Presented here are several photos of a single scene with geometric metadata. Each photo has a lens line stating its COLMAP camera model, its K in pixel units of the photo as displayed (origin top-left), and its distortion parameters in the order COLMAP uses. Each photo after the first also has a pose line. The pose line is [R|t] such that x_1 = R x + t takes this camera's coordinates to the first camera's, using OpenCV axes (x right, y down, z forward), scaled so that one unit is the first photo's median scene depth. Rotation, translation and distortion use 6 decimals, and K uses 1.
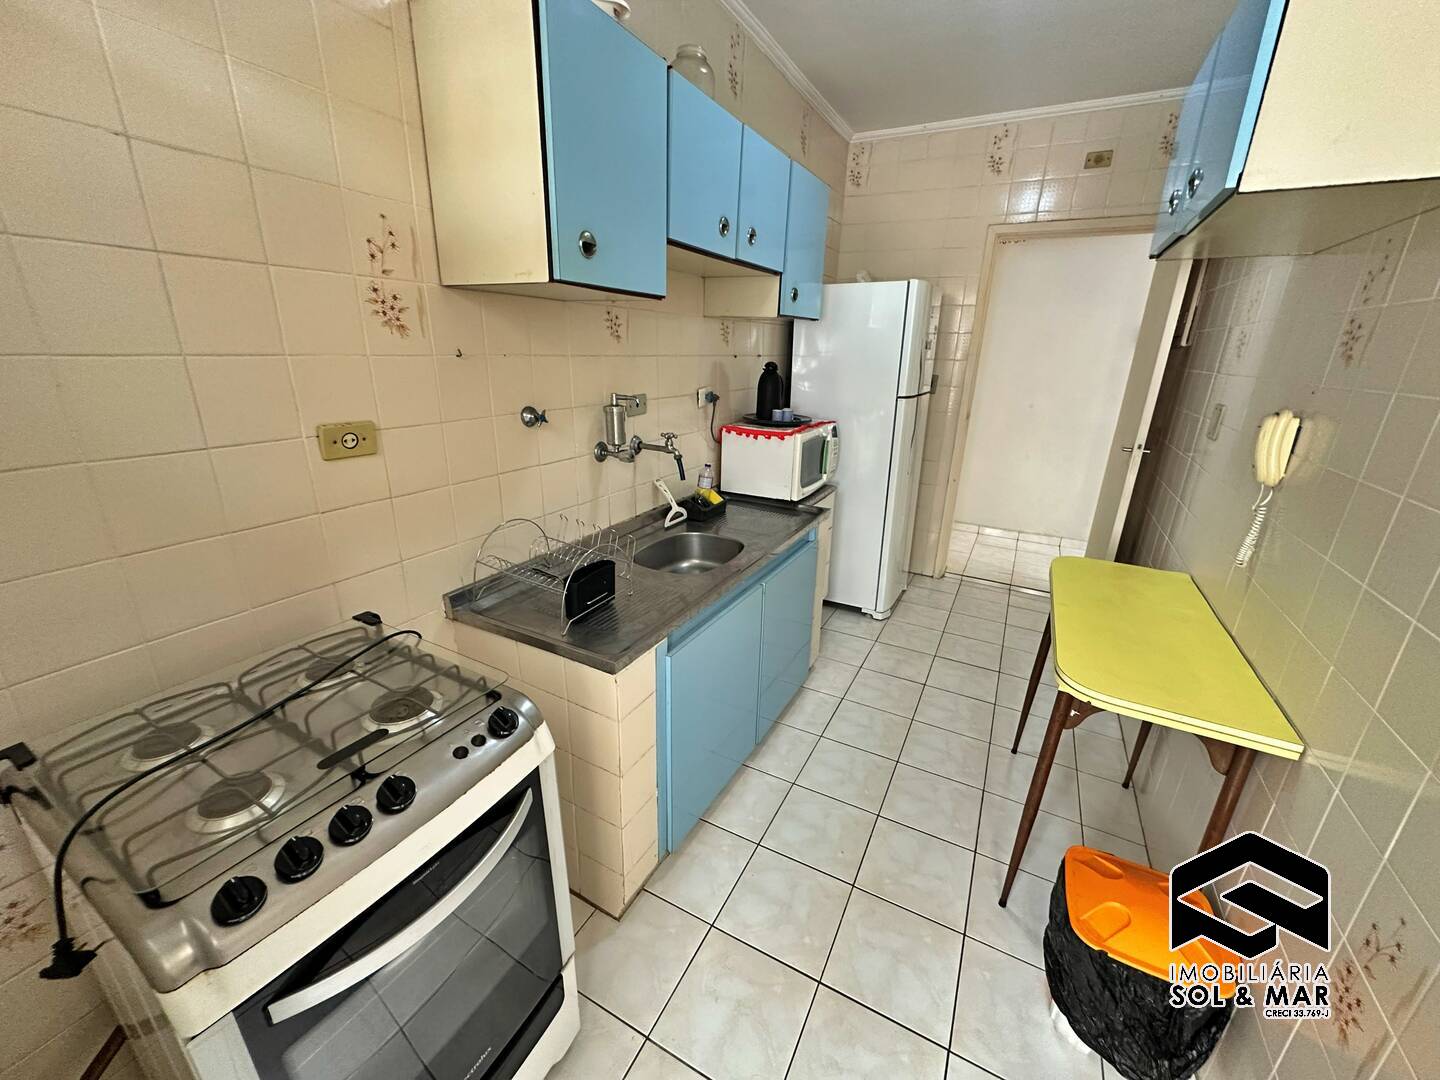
lens RADIAL K [[574.0, 0, 719.1], [0, 574.0, 541.5], [0, 0, 1]] dist [-0.003025, 0.000282]
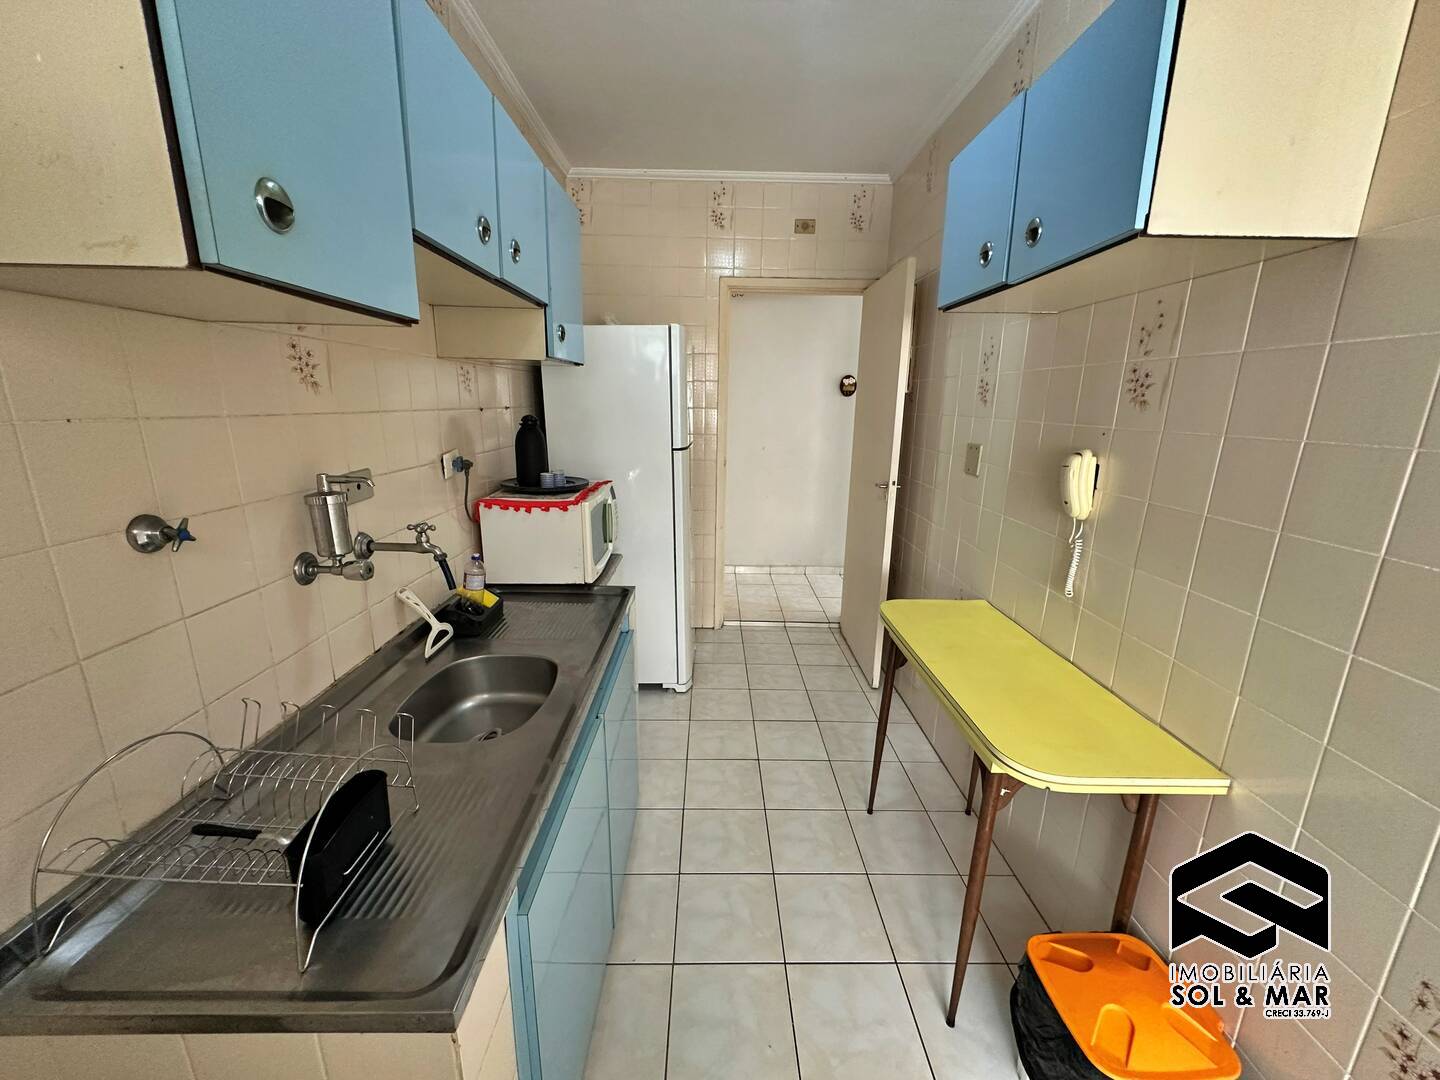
lens RADIAL K [[574.0, 0, 719.1], [0, 574.0, 541.5], [0, 0, 1]] dist [-0.003025, 0.000282]
pose [[0.875142, -0.126672, 0.466992, -0.089332], [0.162005, 0.986129, -0.036109, -0.079909], [-0.455940, 0.107255, 0.883524, 0.226666]]
